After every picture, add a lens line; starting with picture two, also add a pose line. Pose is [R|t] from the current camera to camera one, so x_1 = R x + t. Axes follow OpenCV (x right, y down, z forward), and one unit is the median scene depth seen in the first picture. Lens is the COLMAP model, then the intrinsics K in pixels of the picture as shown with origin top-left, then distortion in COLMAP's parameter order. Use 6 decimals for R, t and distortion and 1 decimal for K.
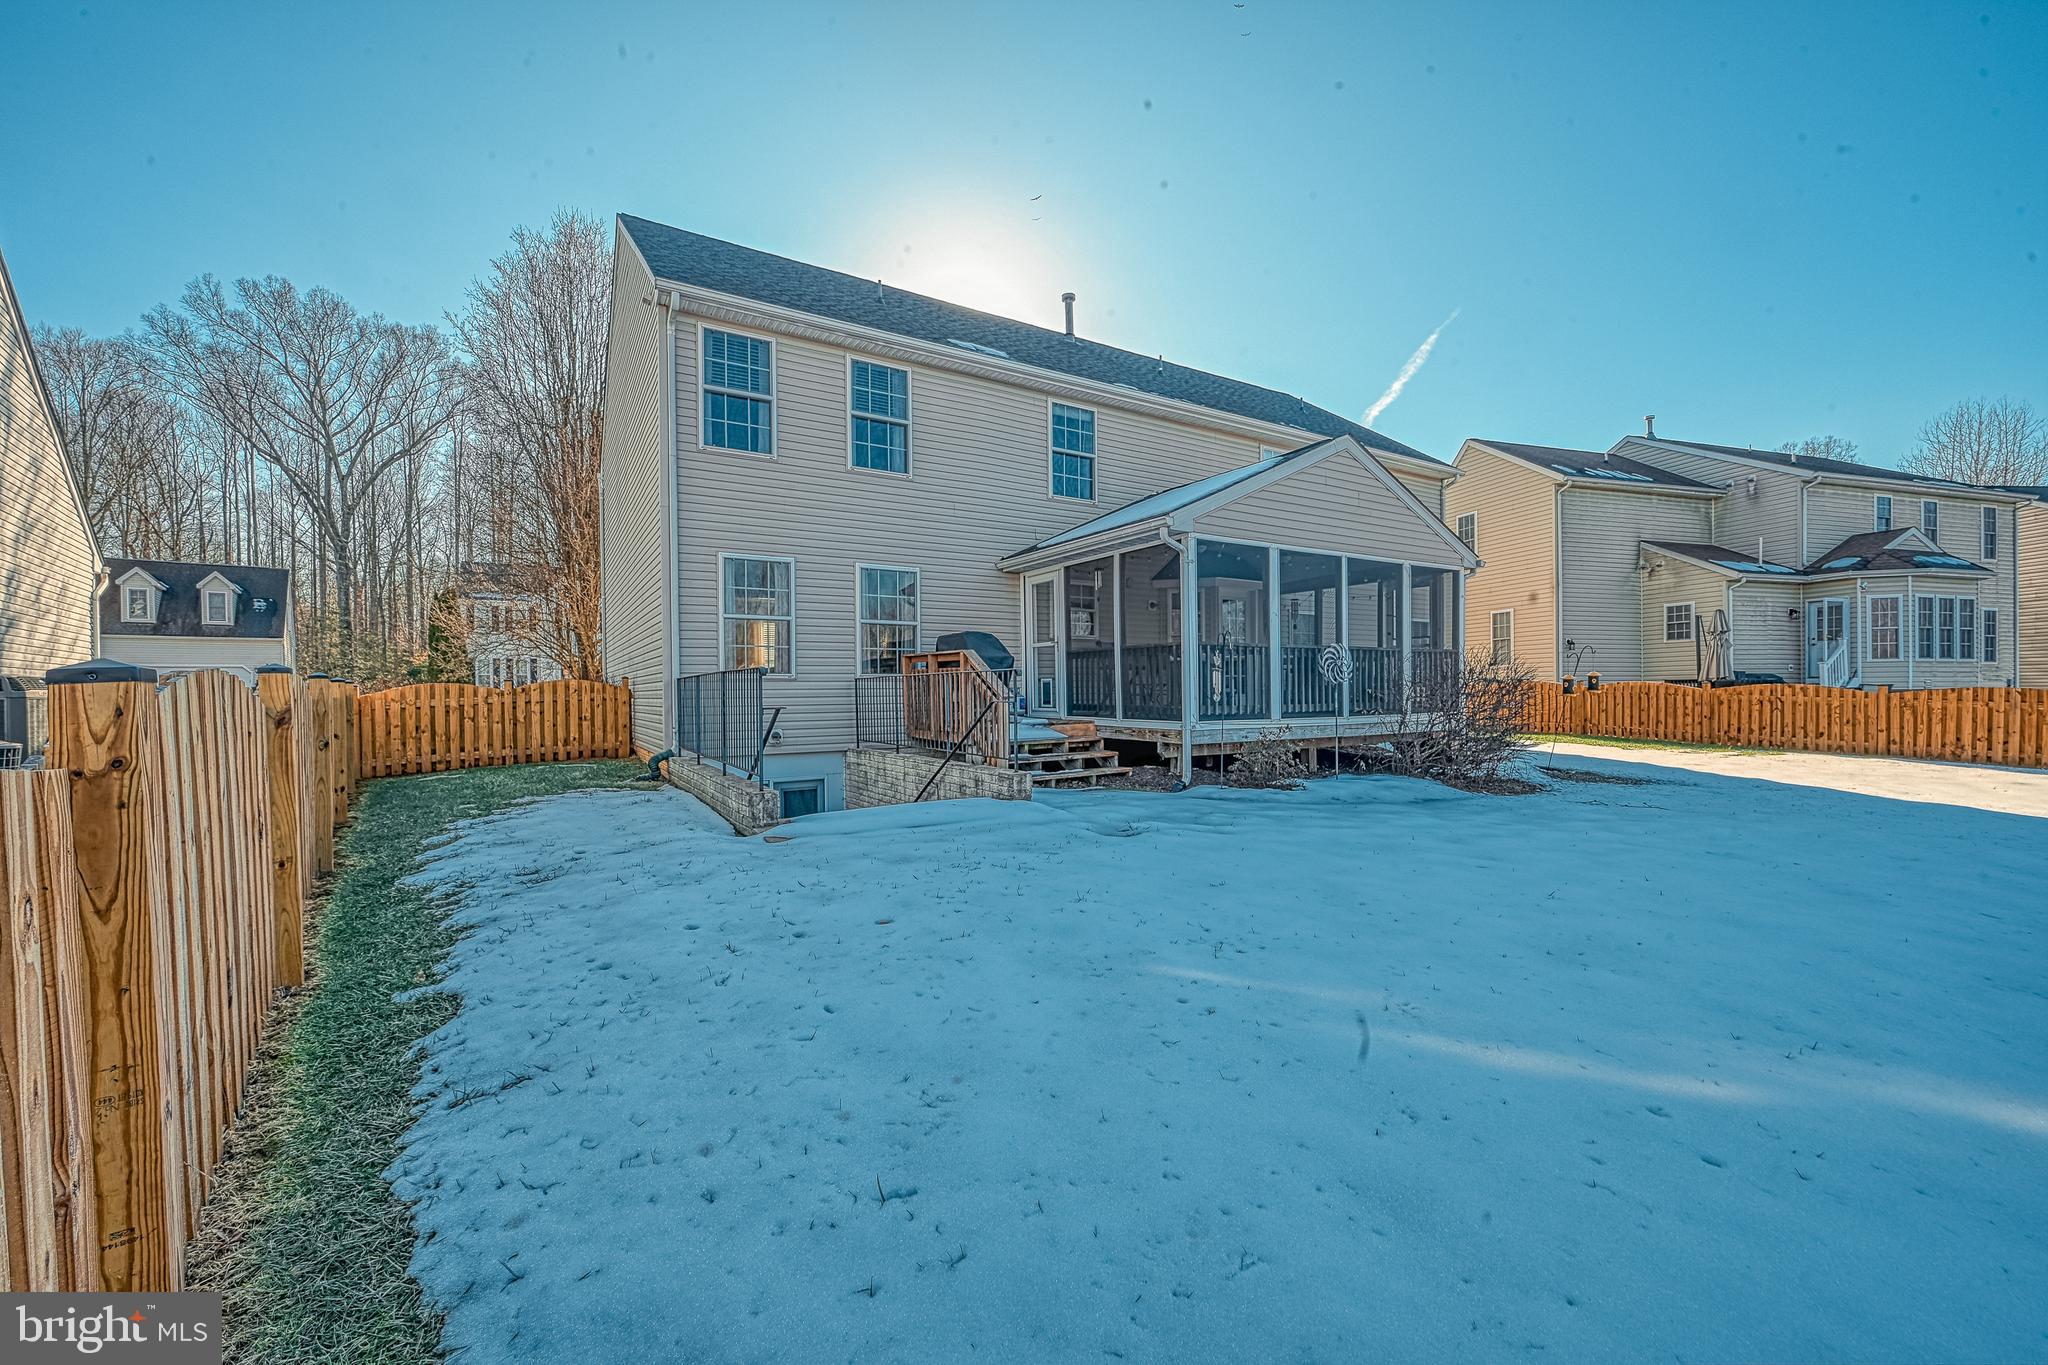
lens RADIAL K [[866.3, 0, 1027.8], [0, 866.3, 715.6], [0, 0, 1]] dist [-0.000486, -0.000124]
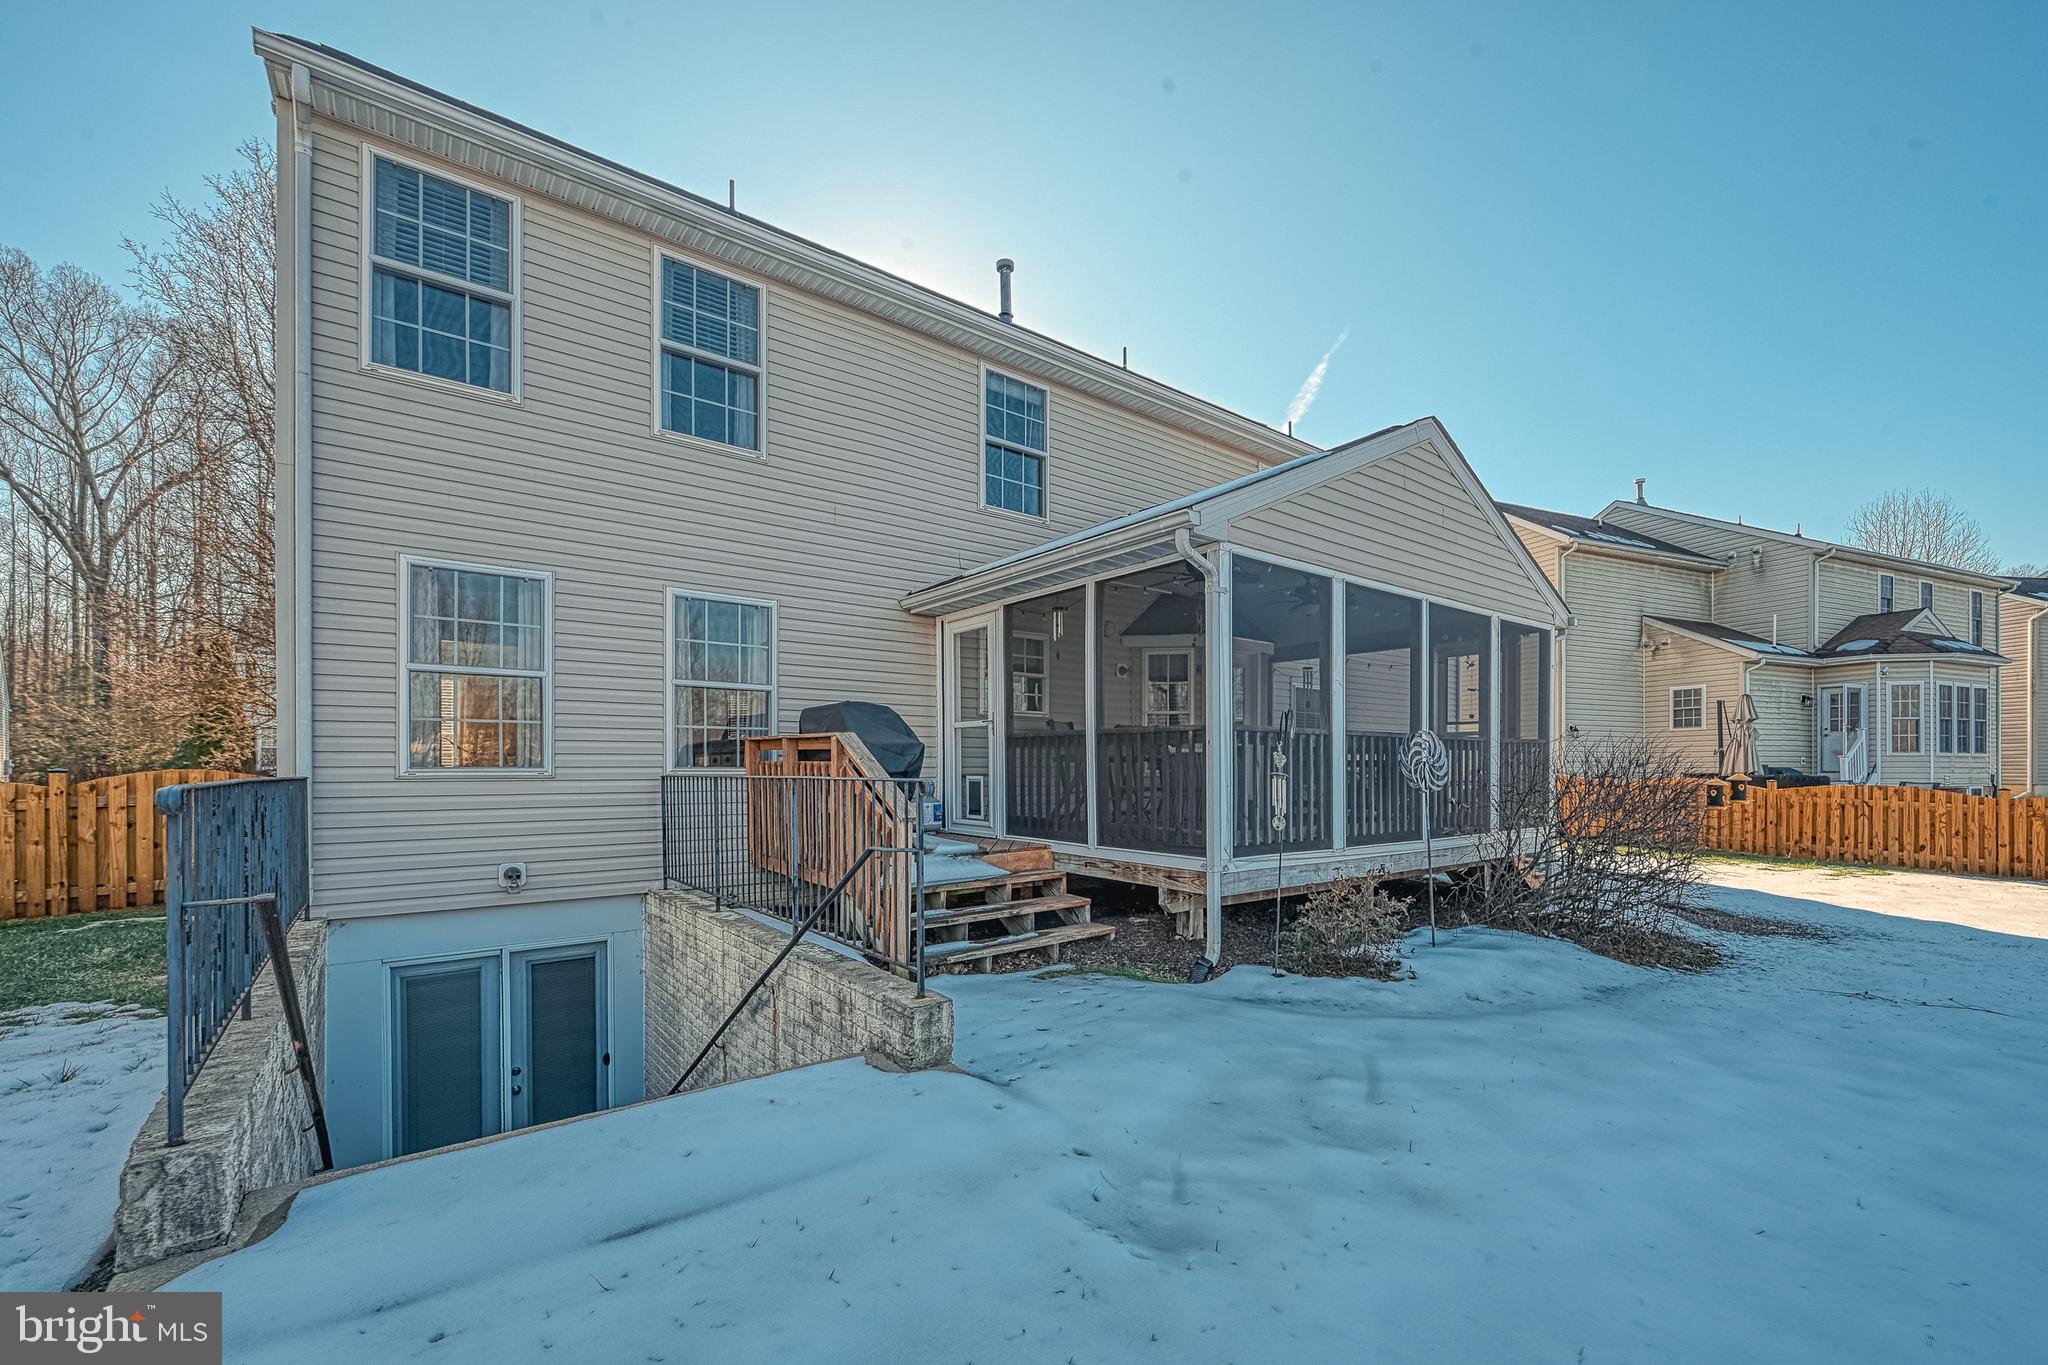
lens RADIAL K [[831.3, 0, 1029.1], [0, 831.3, 771.5], [0, 0, 1]] dist [-0.002091, -0.000114]
pose [[0.994890, 0.009833, 0.100482, -0.000836], [-0.007884, 0.999773, -0.019780, -0.034331], [-0.100654, 0.018887, 0.994742, 0.373107]]
